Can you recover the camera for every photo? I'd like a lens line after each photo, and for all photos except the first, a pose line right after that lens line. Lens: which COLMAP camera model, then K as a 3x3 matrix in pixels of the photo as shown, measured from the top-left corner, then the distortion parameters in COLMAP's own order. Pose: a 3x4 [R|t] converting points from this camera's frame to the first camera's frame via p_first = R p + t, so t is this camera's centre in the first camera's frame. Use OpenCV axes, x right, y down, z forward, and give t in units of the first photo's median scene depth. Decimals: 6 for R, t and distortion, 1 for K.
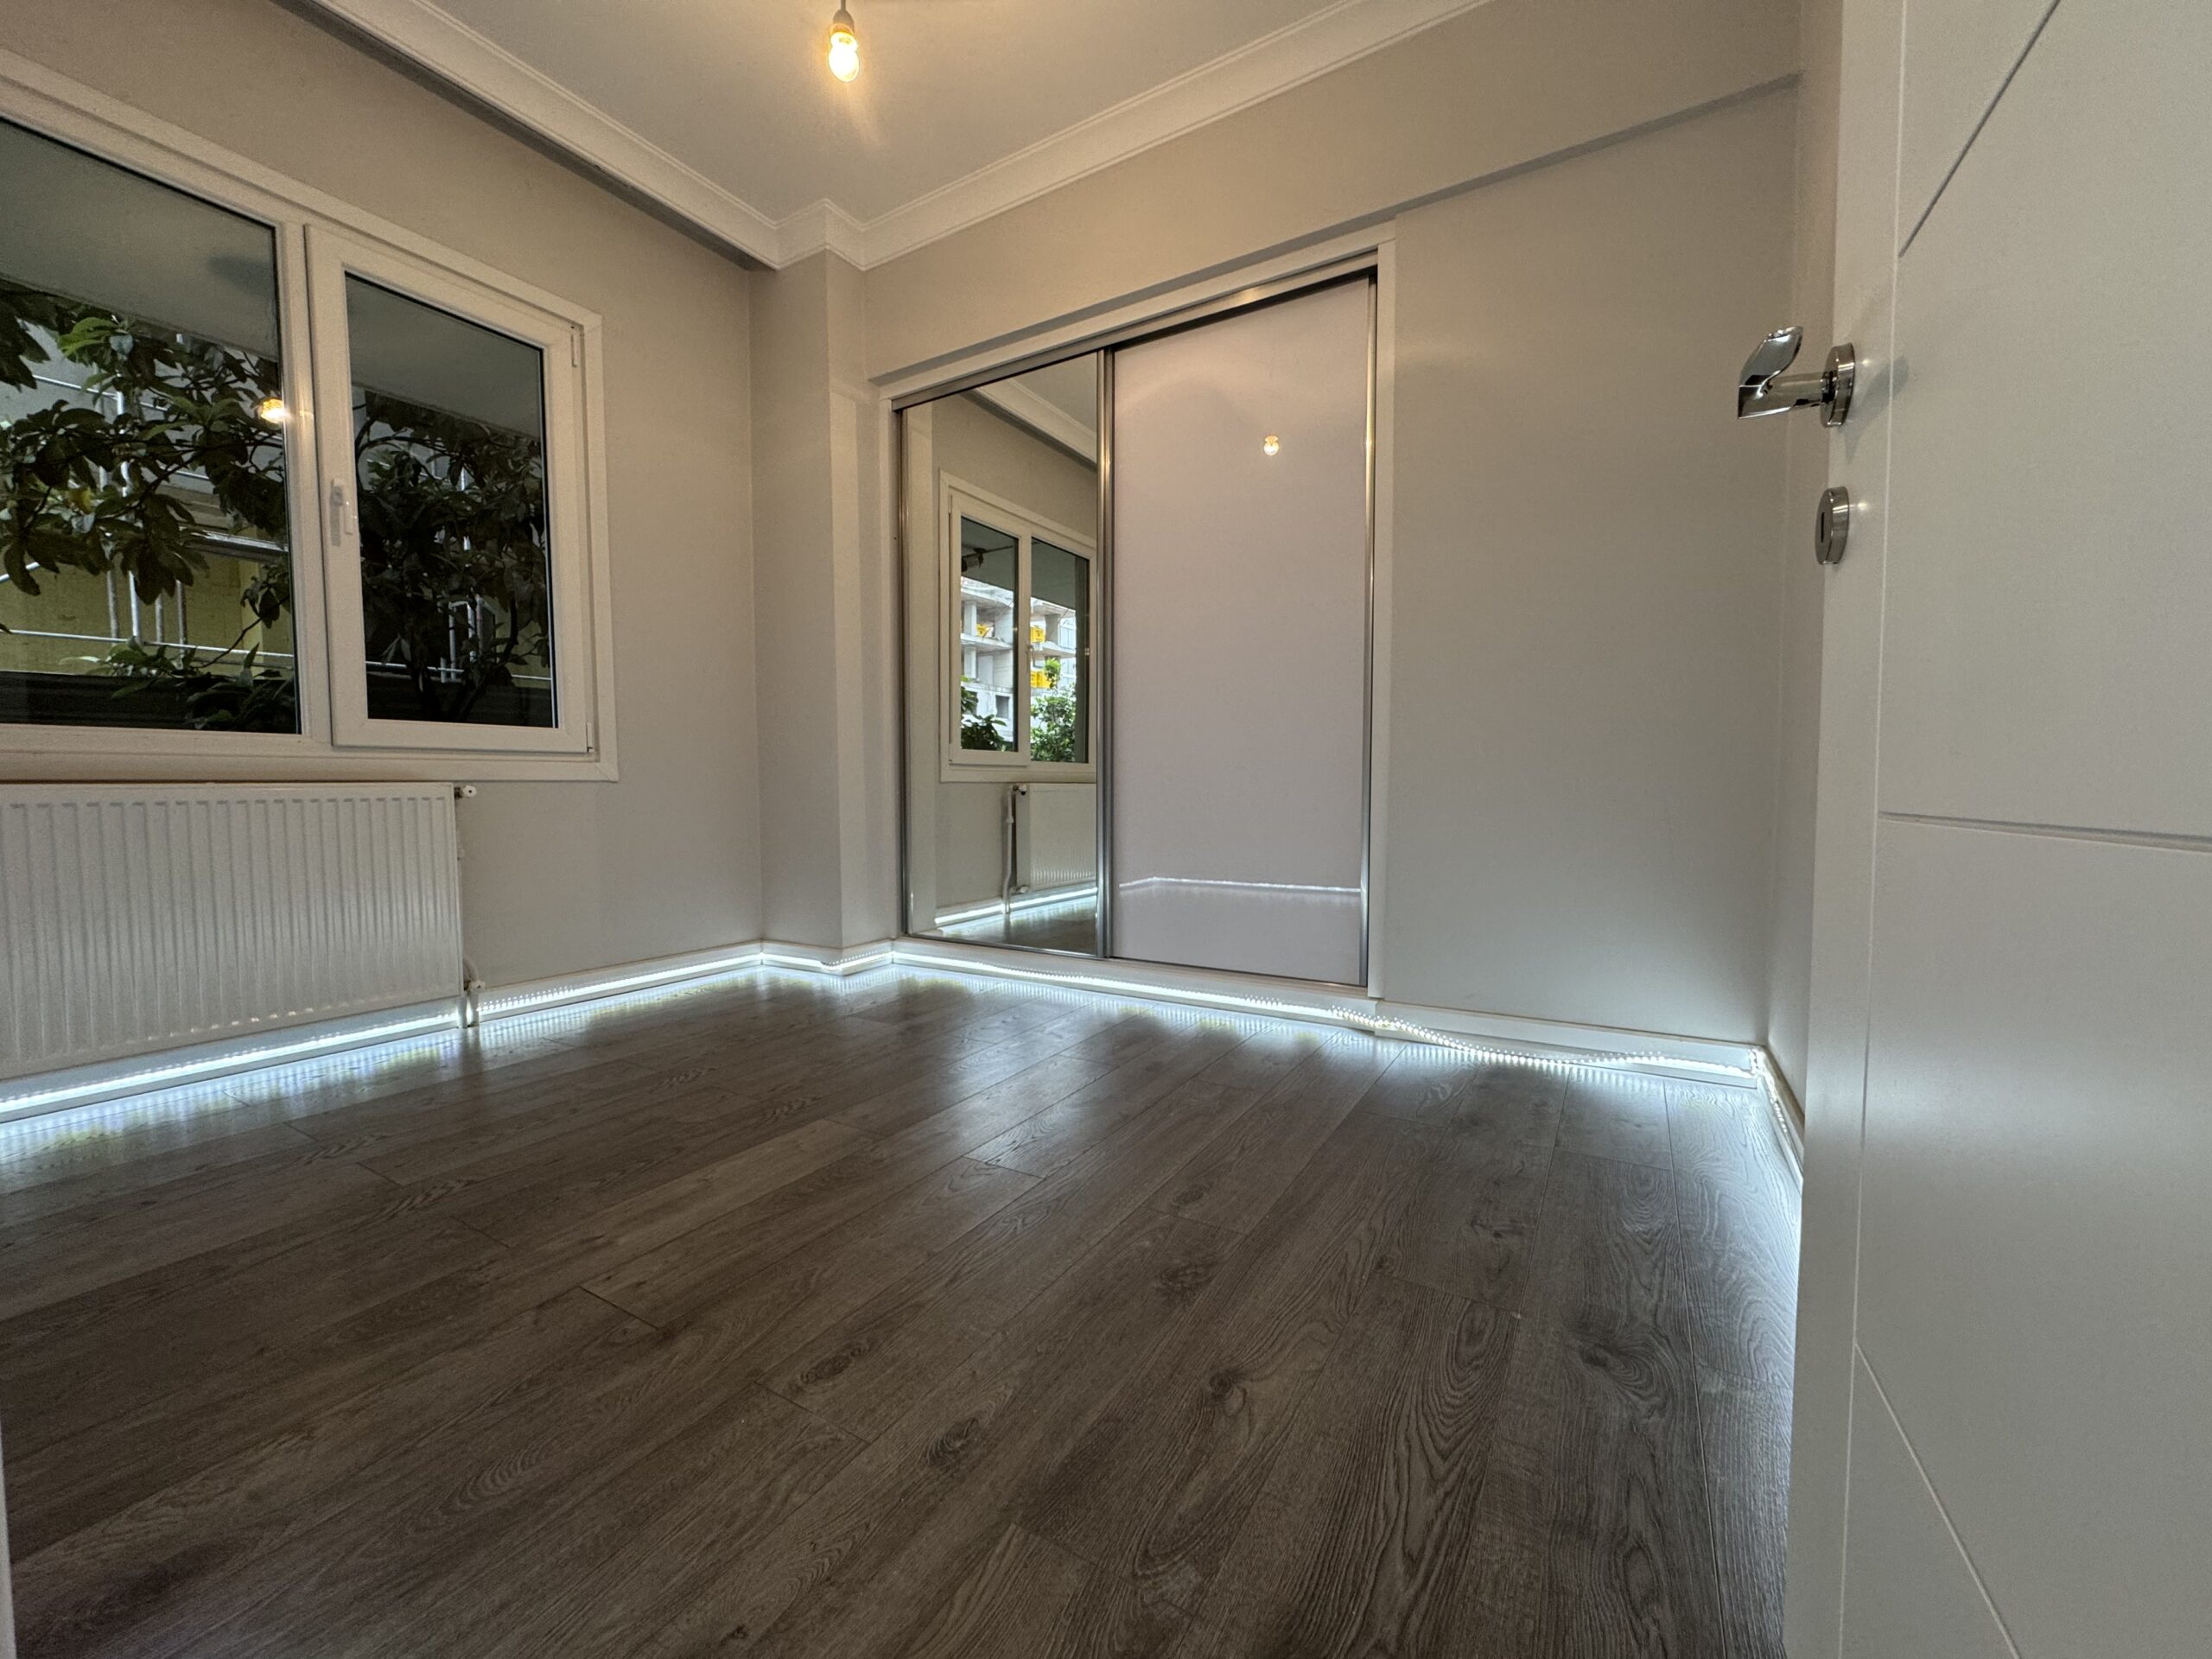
lens RADIAL K [[878.7, 0, 1109.9], [0, 878.7, 828.6], [0, 0, 1]] dist [-0.000766, 0.000780]
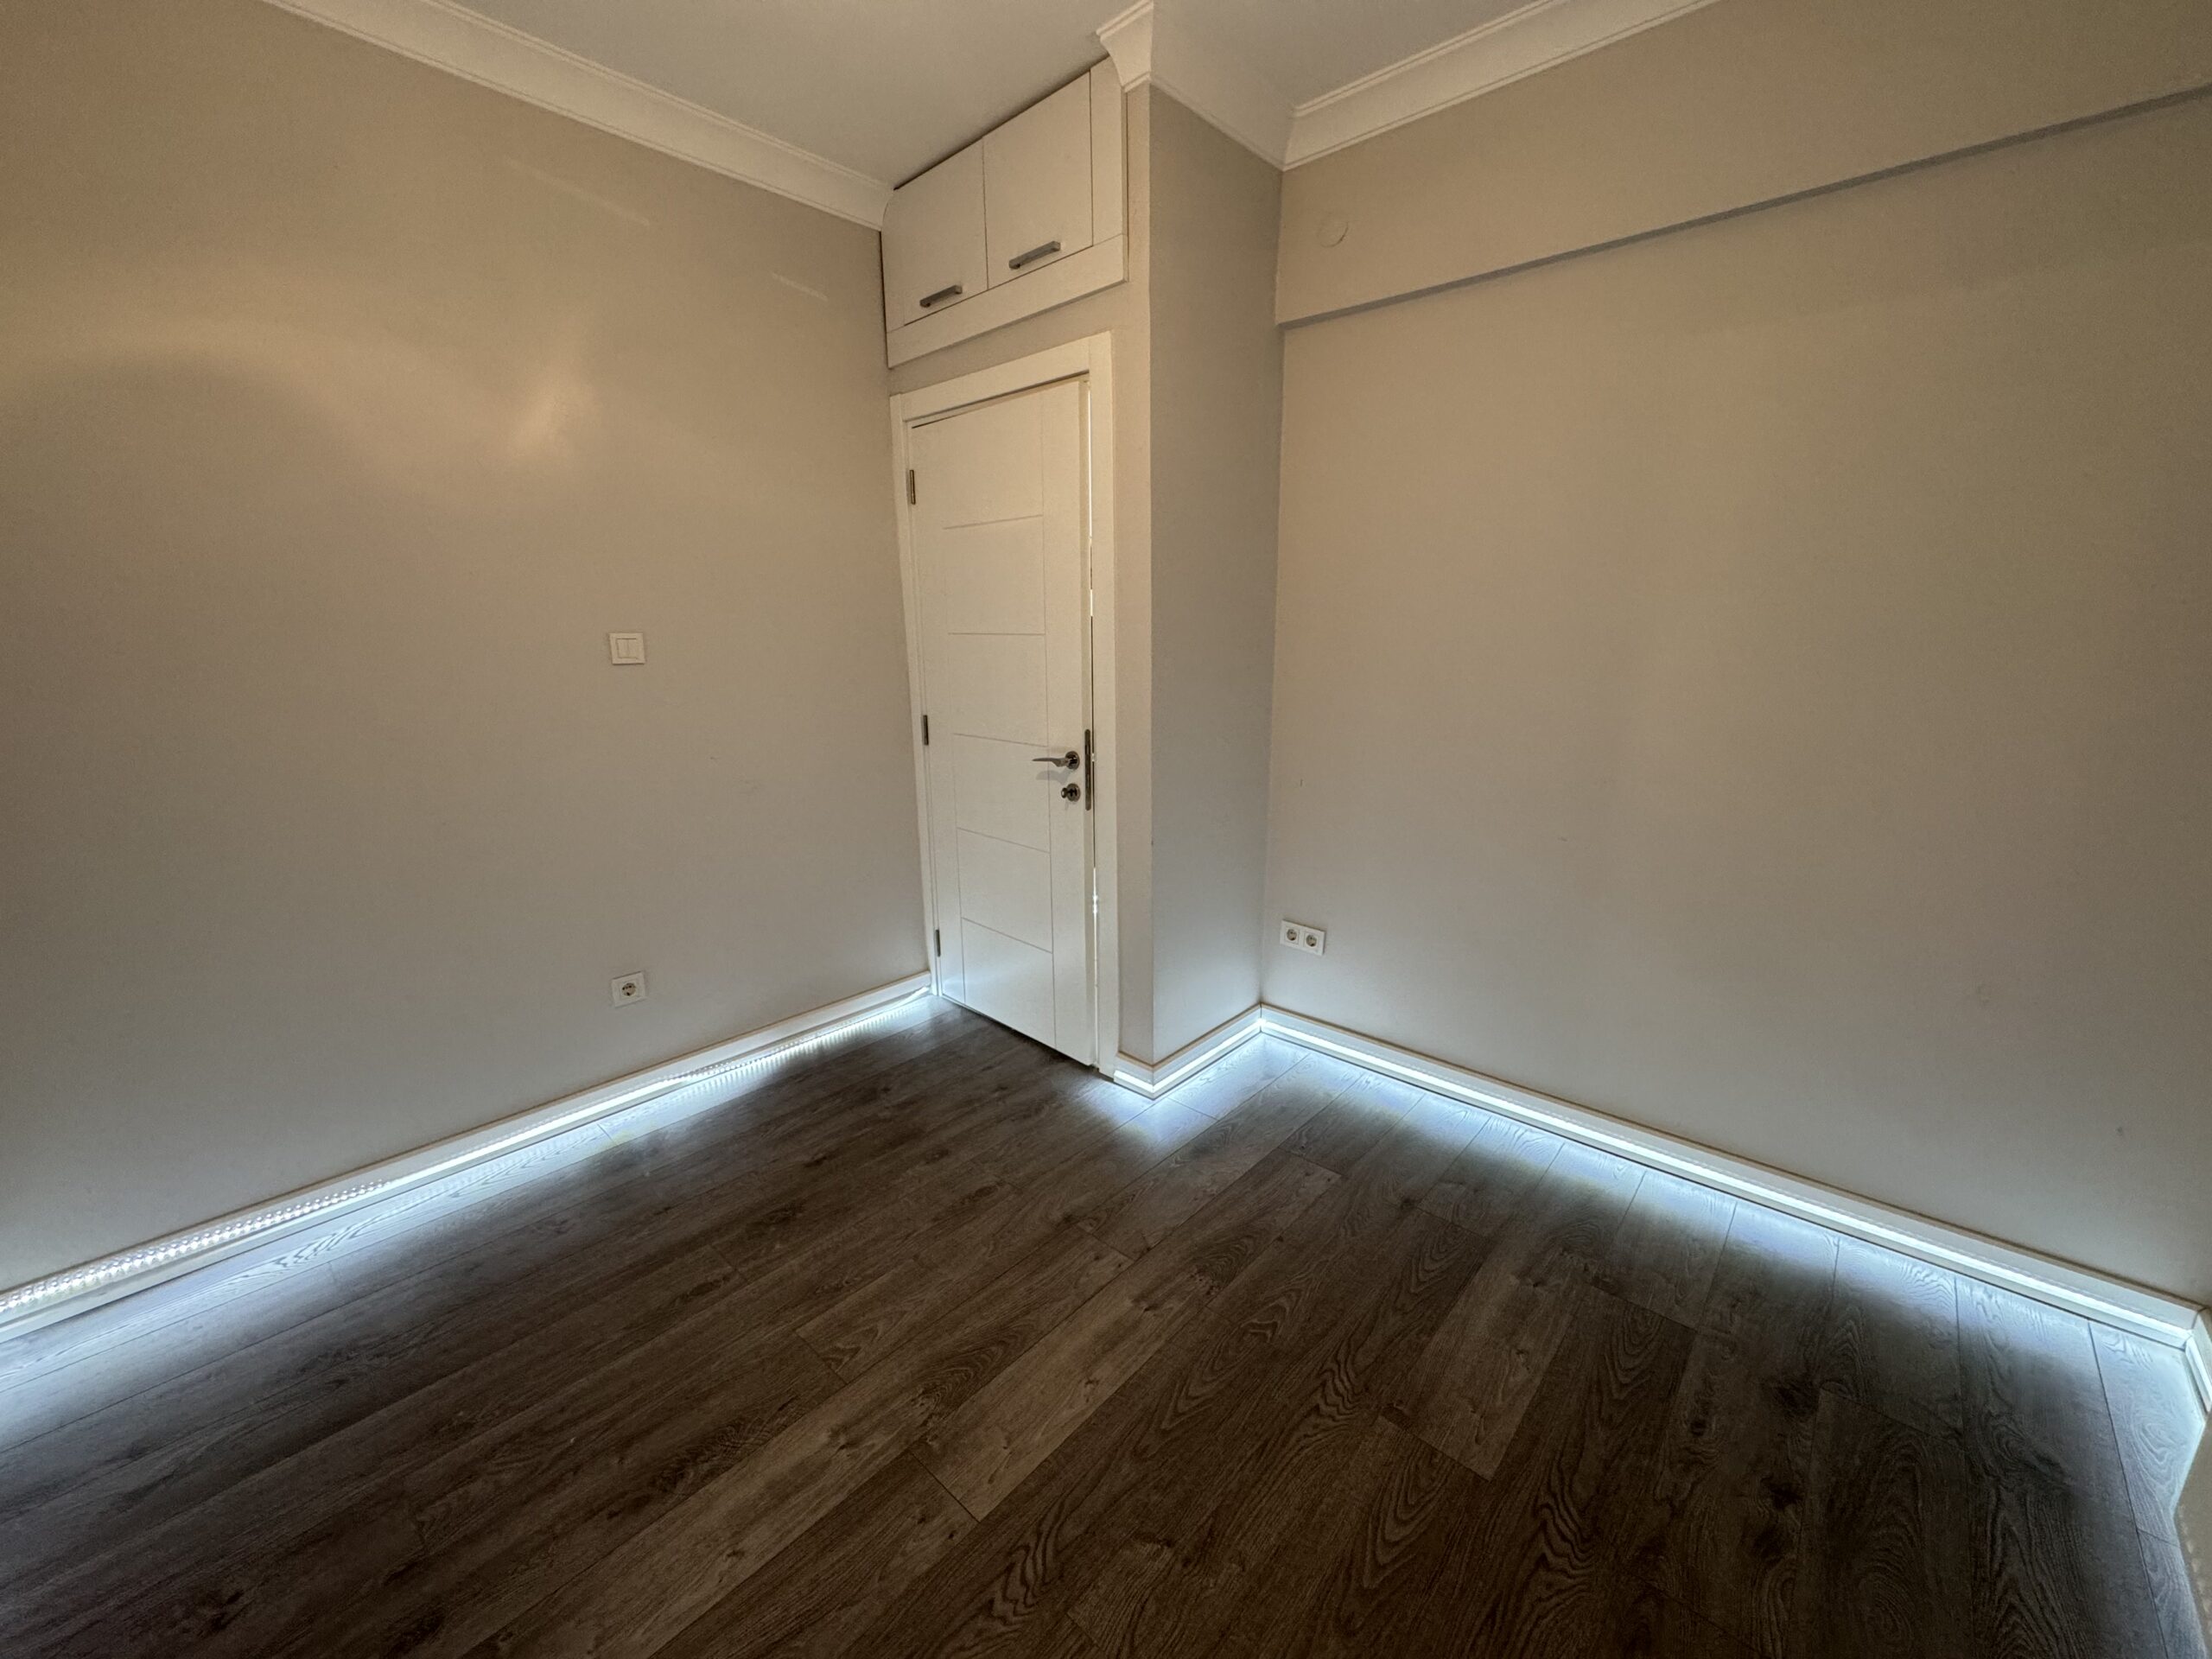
lens RADIAL K [[878.7, 0, 1106.8], [0, 878.7, 826.9], [0, 0, 1]] dist [-0.000766, 0.000780]
pose [[-0.980211, -0.035966, 0.194660, -0.661264], [0.017812, 0.963343, 0.267682, -0.514470], [-0.197152, 0.265852, -0.943639, 1.812993]]
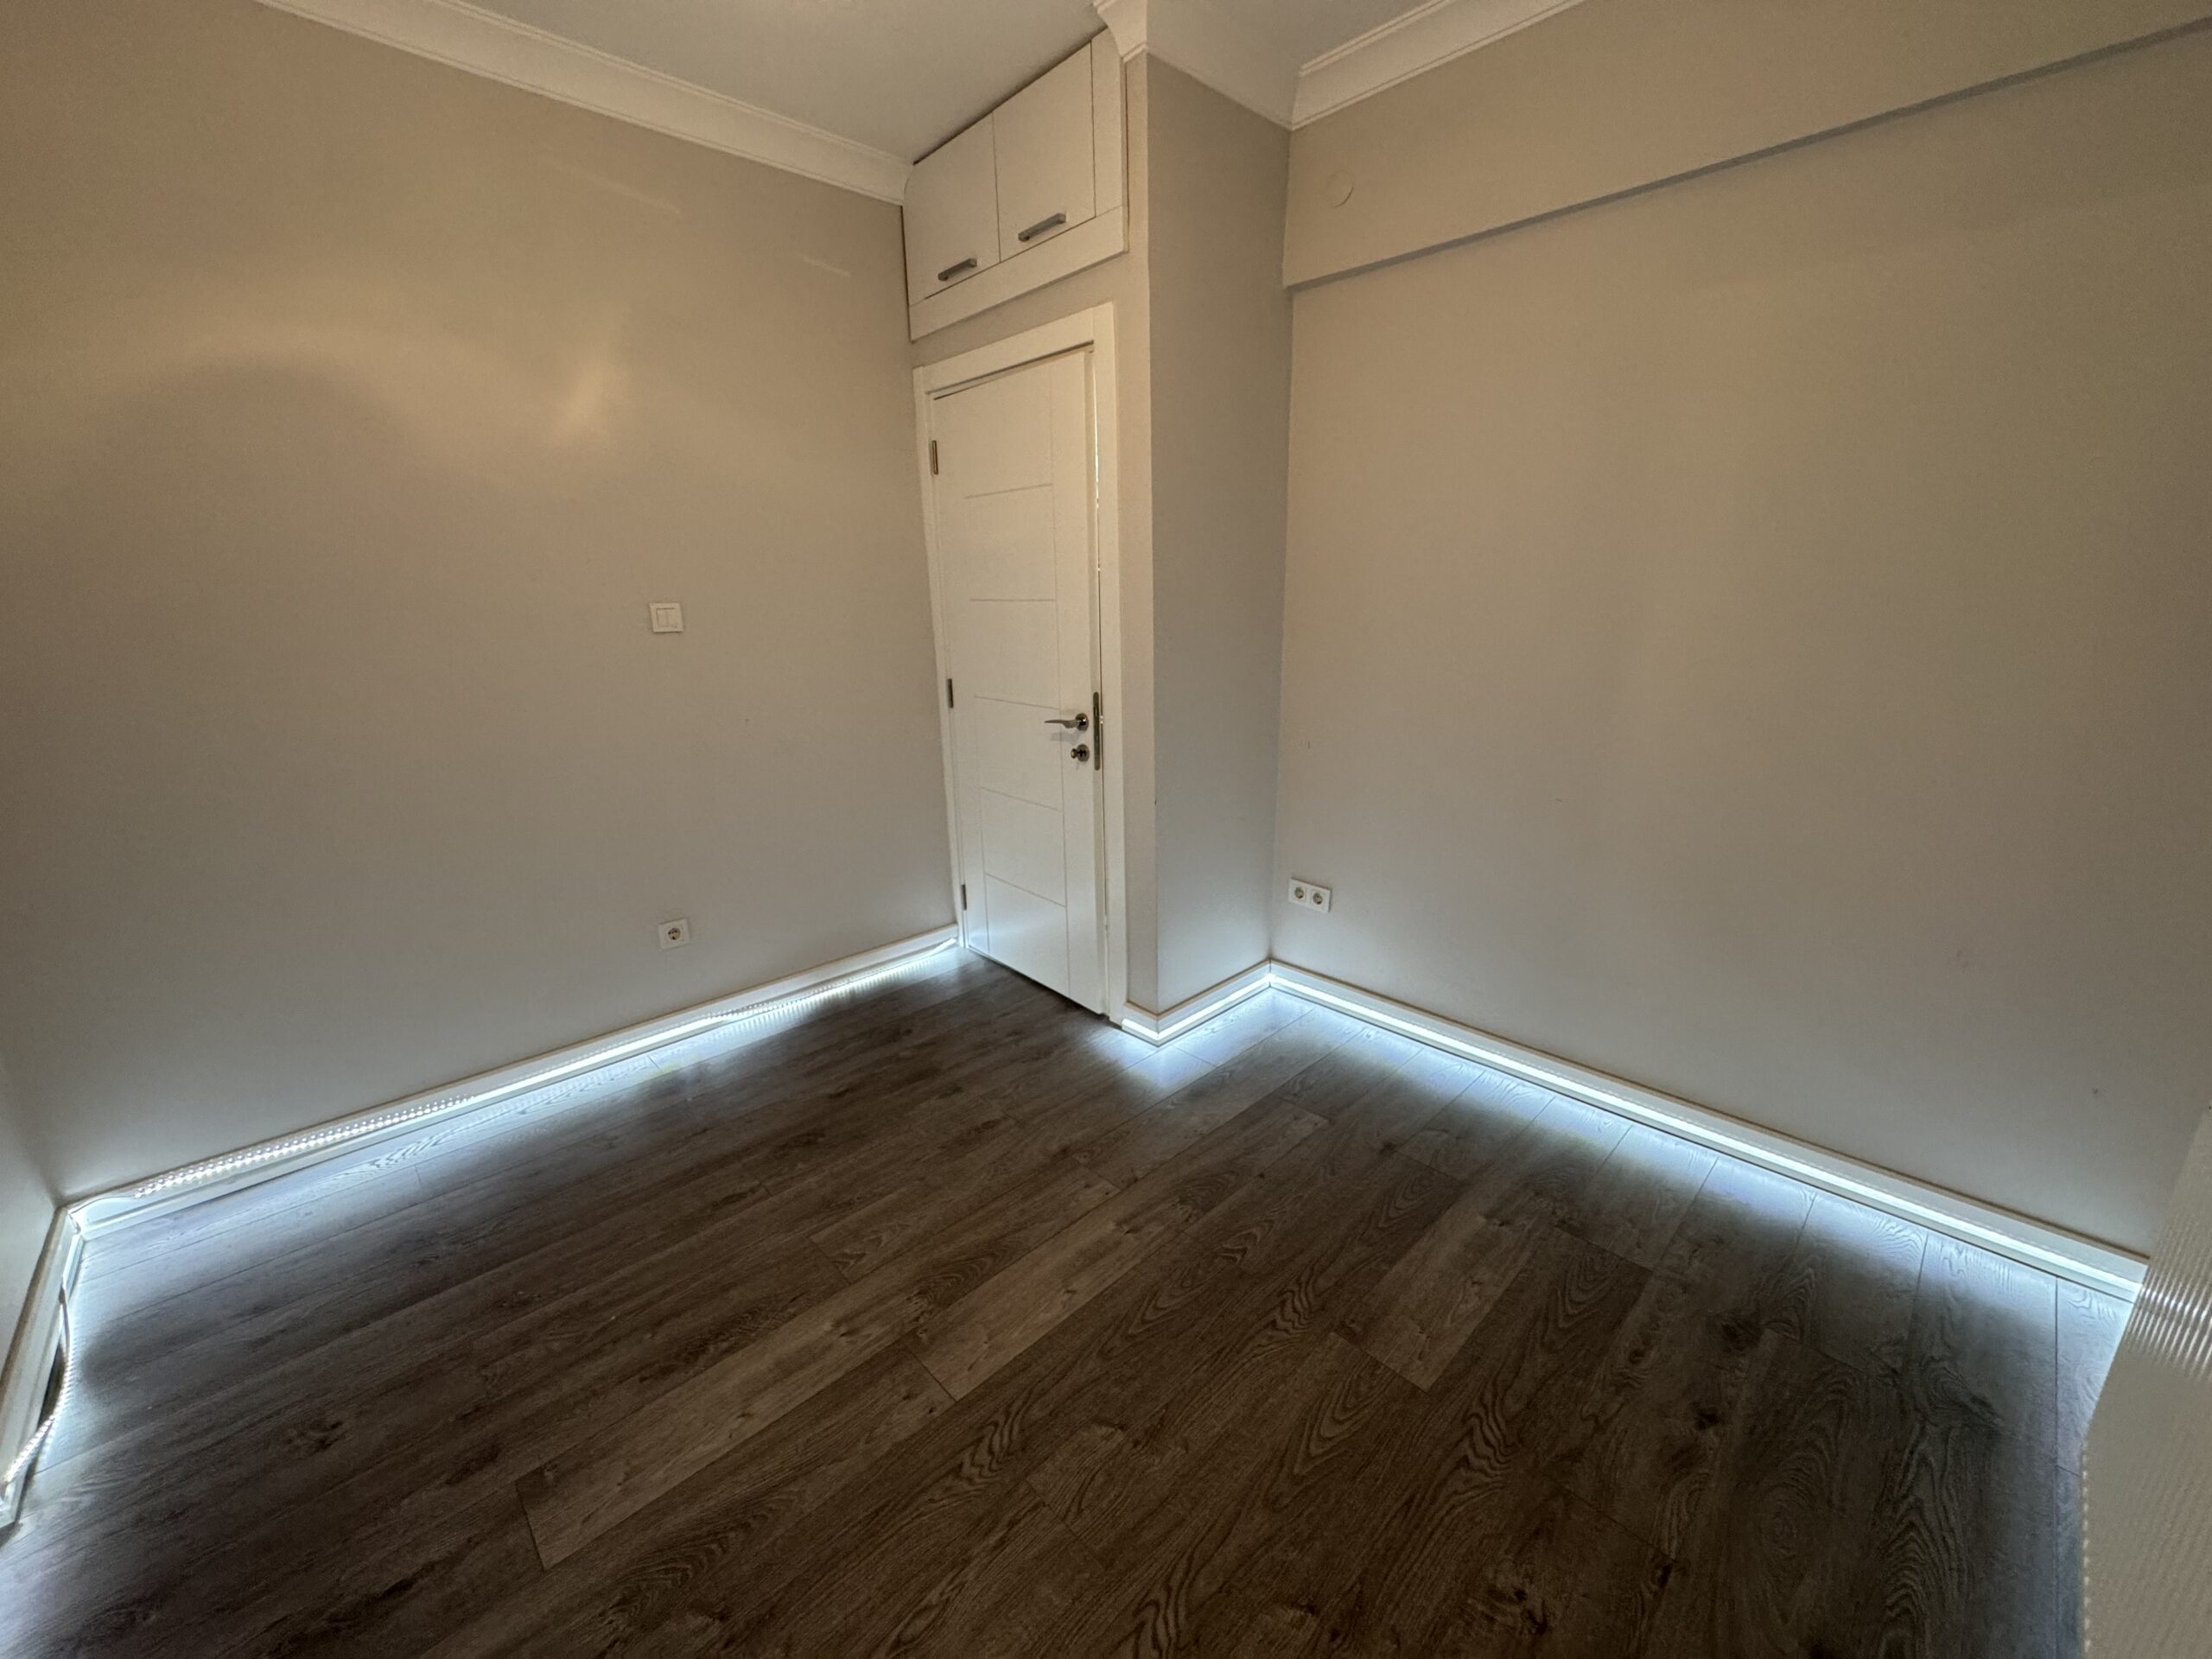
lens RADIAL K [[878.7, 0, 1106.6], [0, 878.7, 826.4], [0, 0, 1]] dist [-0.000766, 0.000780]
pose [[-0.964289, -0.051485, 0.259798, -0.776918], [0.031447, 0.951729, 0.305326, -0.524290], [-0.262977, 0.302592, -0.916123, 1.859553]]
